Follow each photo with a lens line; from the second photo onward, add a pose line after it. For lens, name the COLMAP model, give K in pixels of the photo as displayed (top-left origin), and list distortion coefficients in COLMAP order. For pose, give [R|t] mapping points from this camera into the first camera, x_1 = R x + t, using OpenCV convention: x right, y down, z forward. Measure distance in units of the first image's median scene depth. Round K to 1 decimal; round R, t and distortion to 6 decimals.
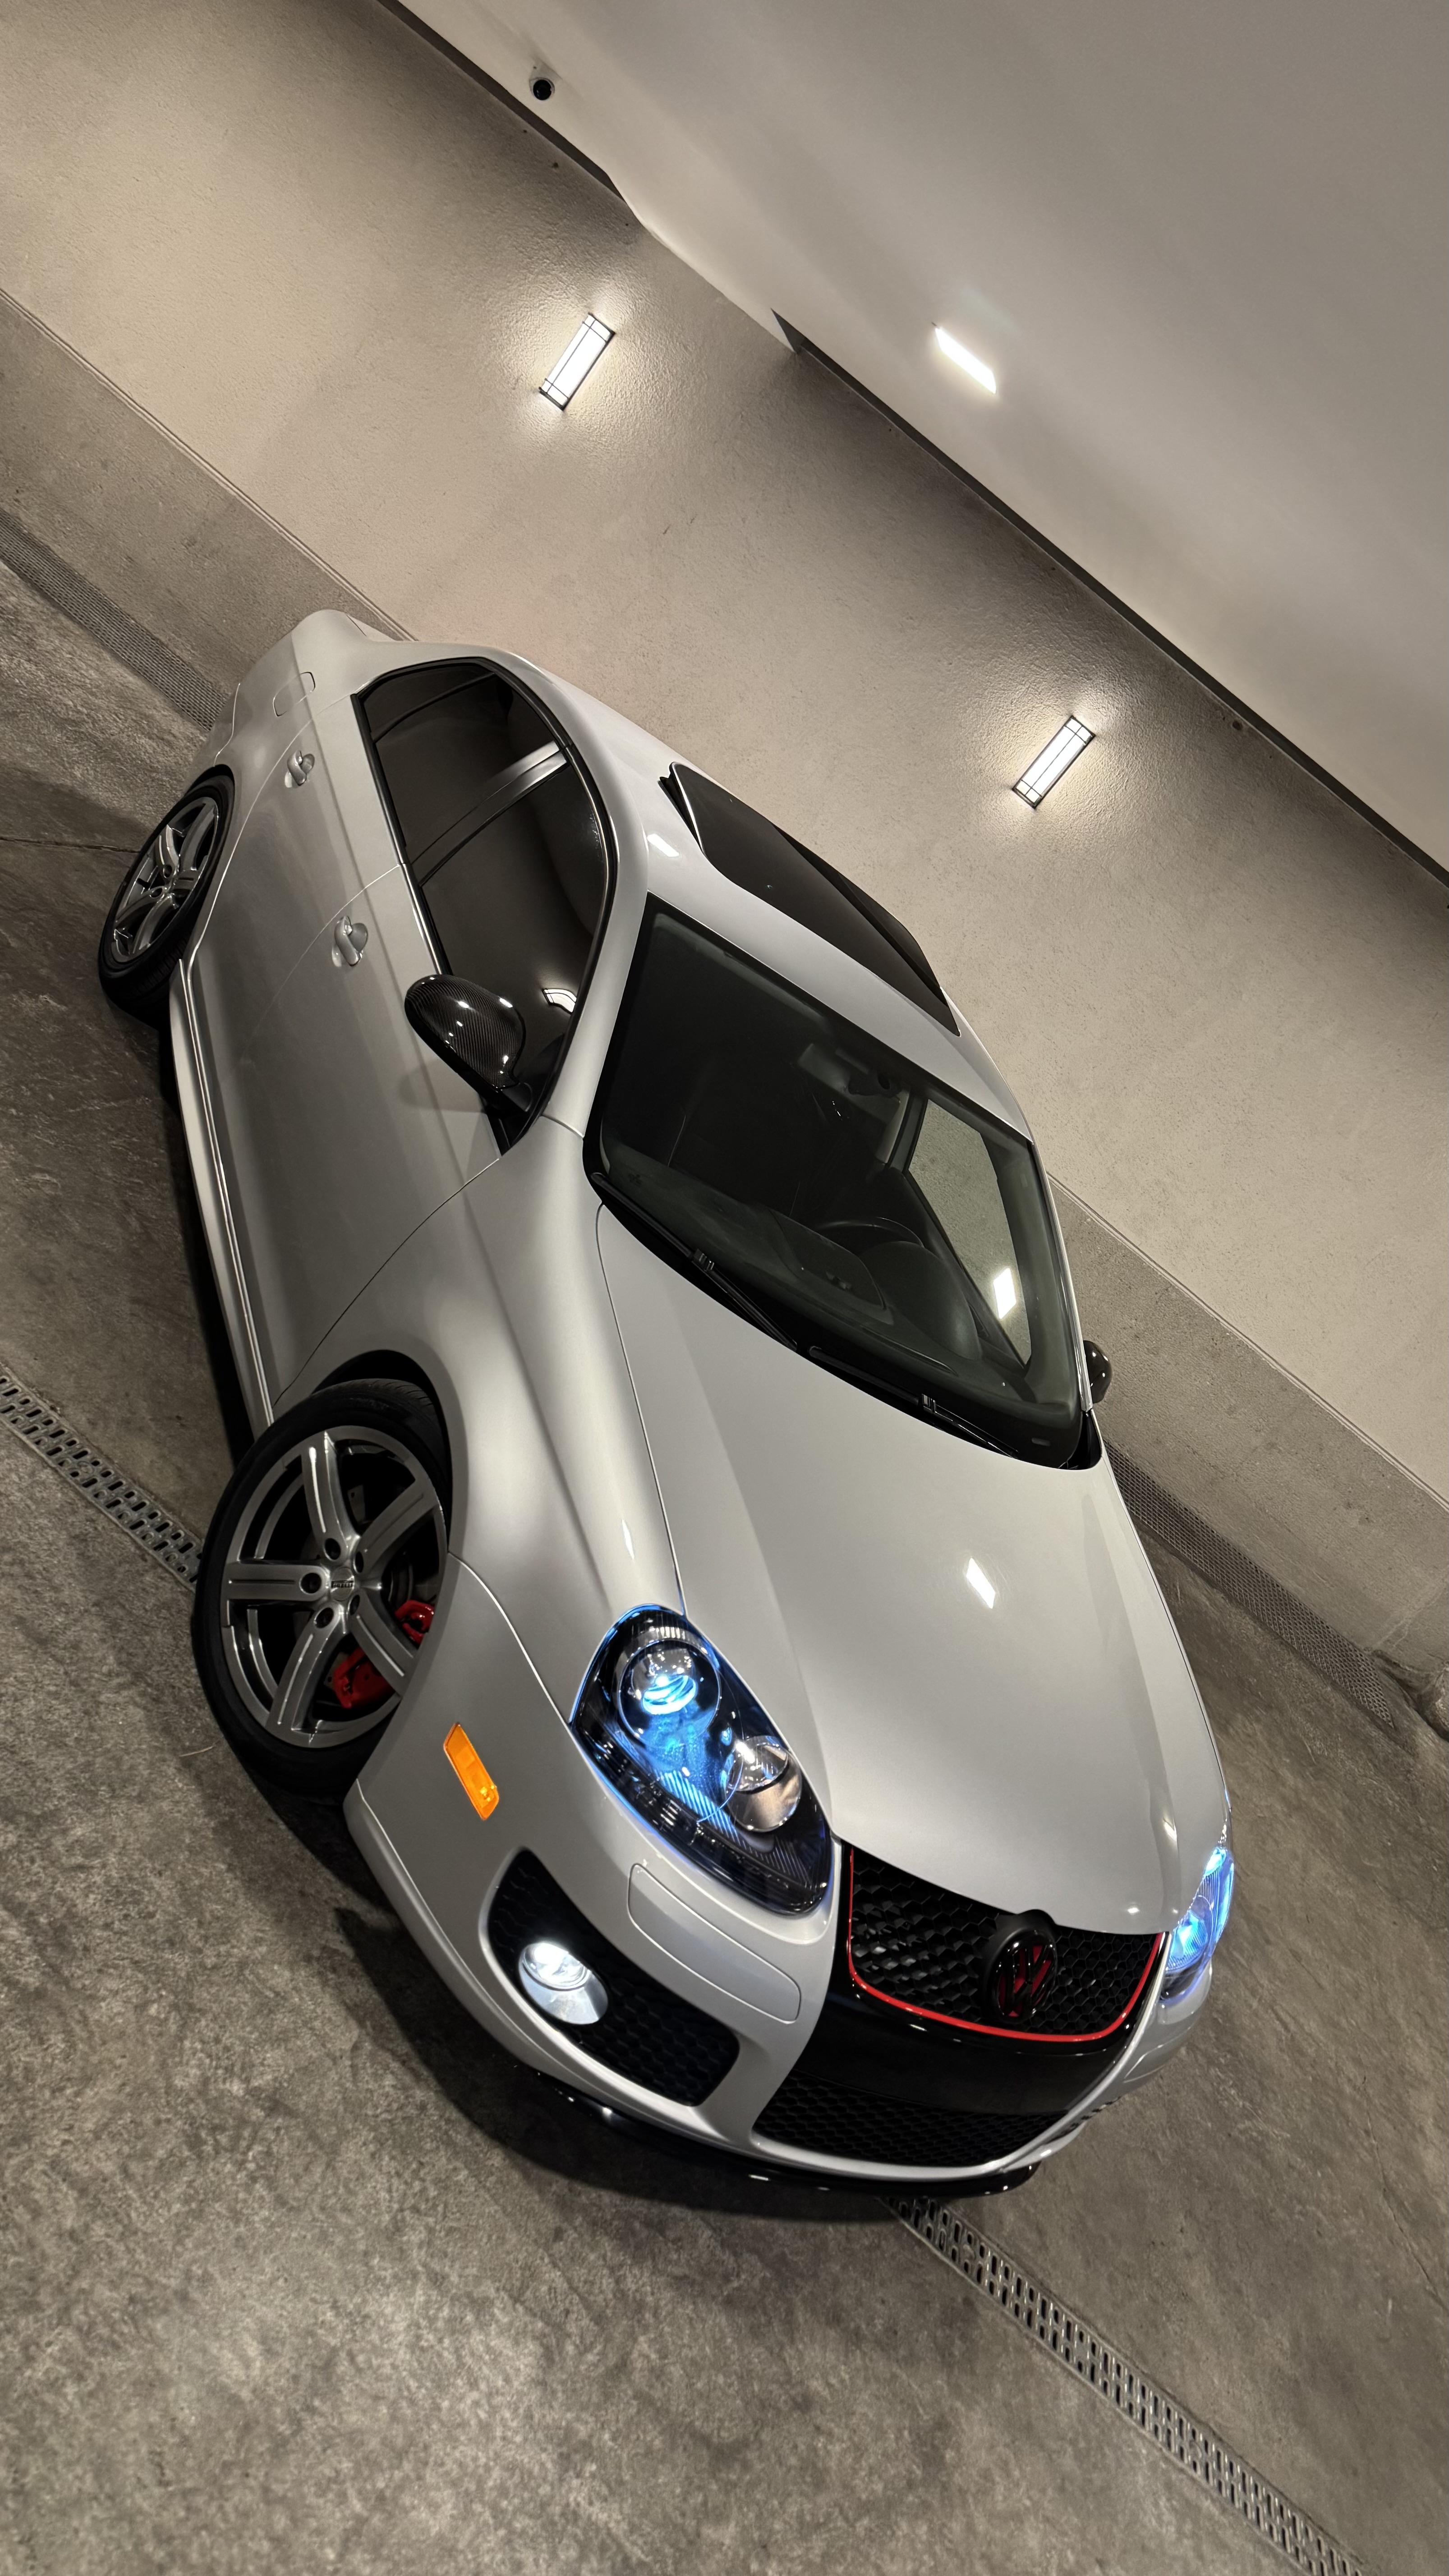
lens RADIAL K [[1700.6, 0, 731.7], [0, 1700.6, 1280.1], [0, 0, 1]] dist [0.021967, -0.006478]
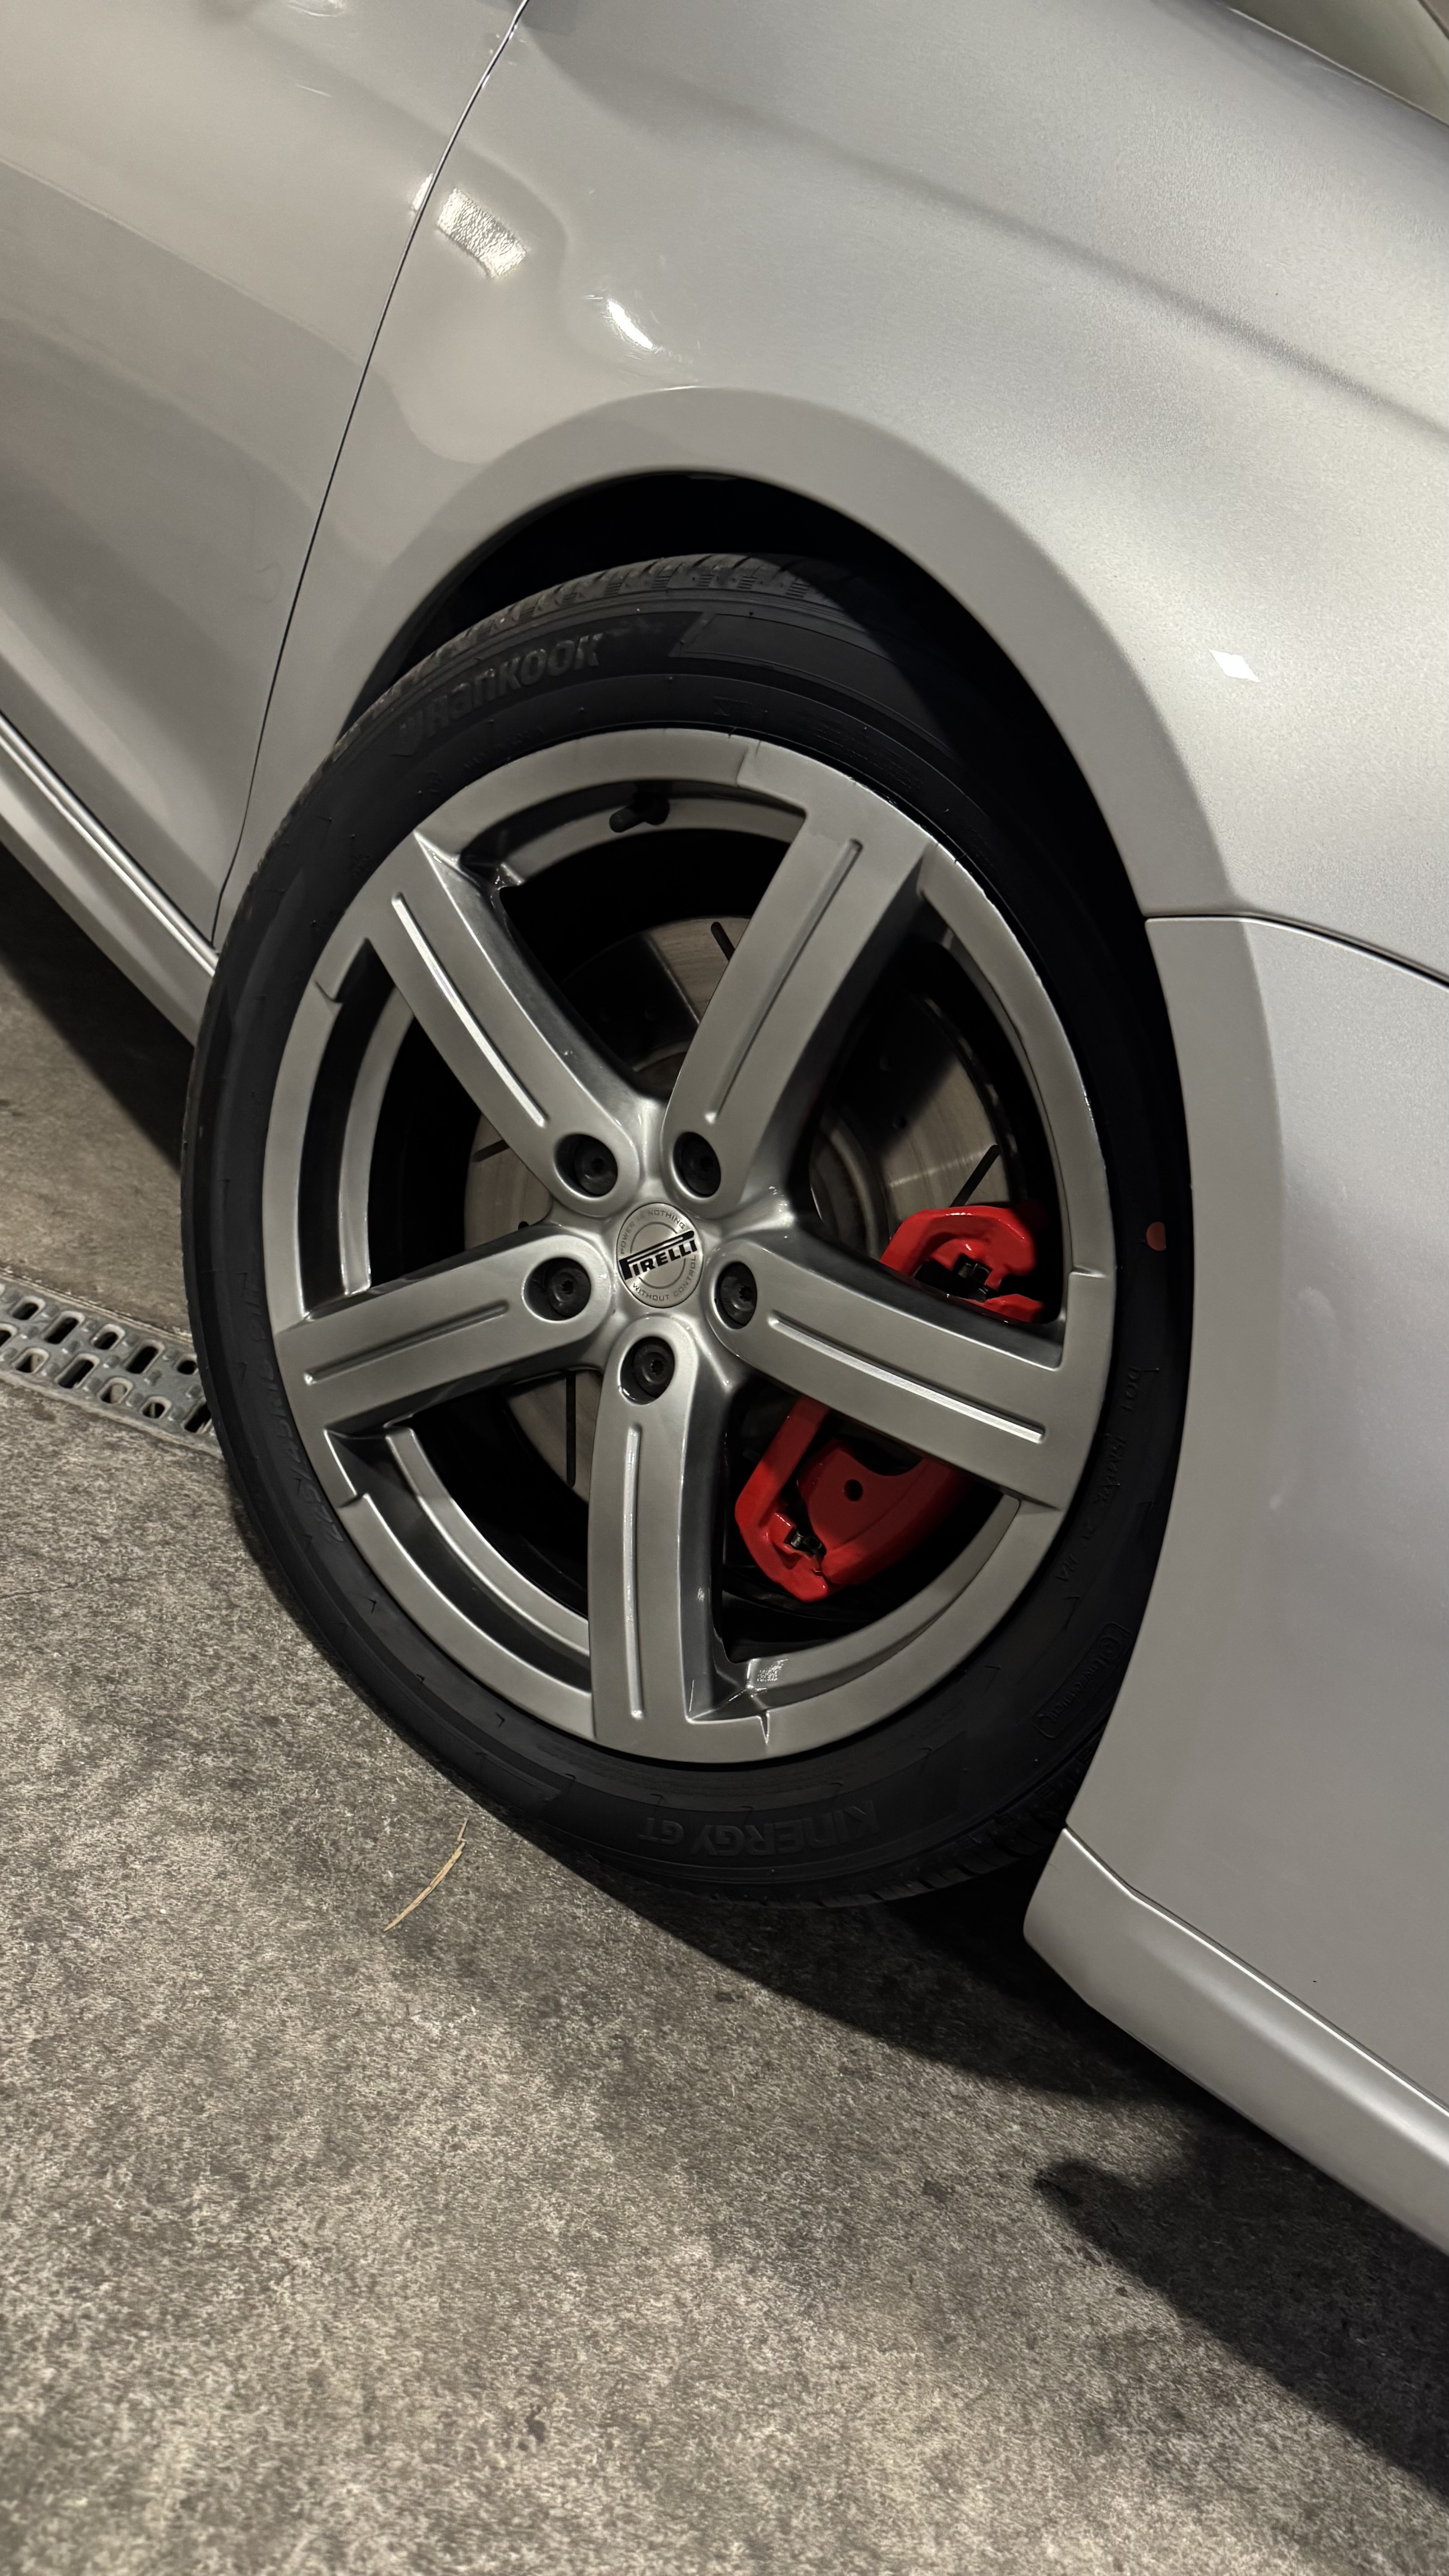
lens RADIAL K [[1700.6, 0, 726.3], [0, 1700.6, 1299.7], [0, 0, 1]] dist [0.021967, -0.006478]
pose [[0.939087, -0.341727, 0.036576, -0.233276], [0.330442, 0.927042, 0.177205, 0.135810], [-0.094464, -0.154325, 0.983494, 0.693205]]
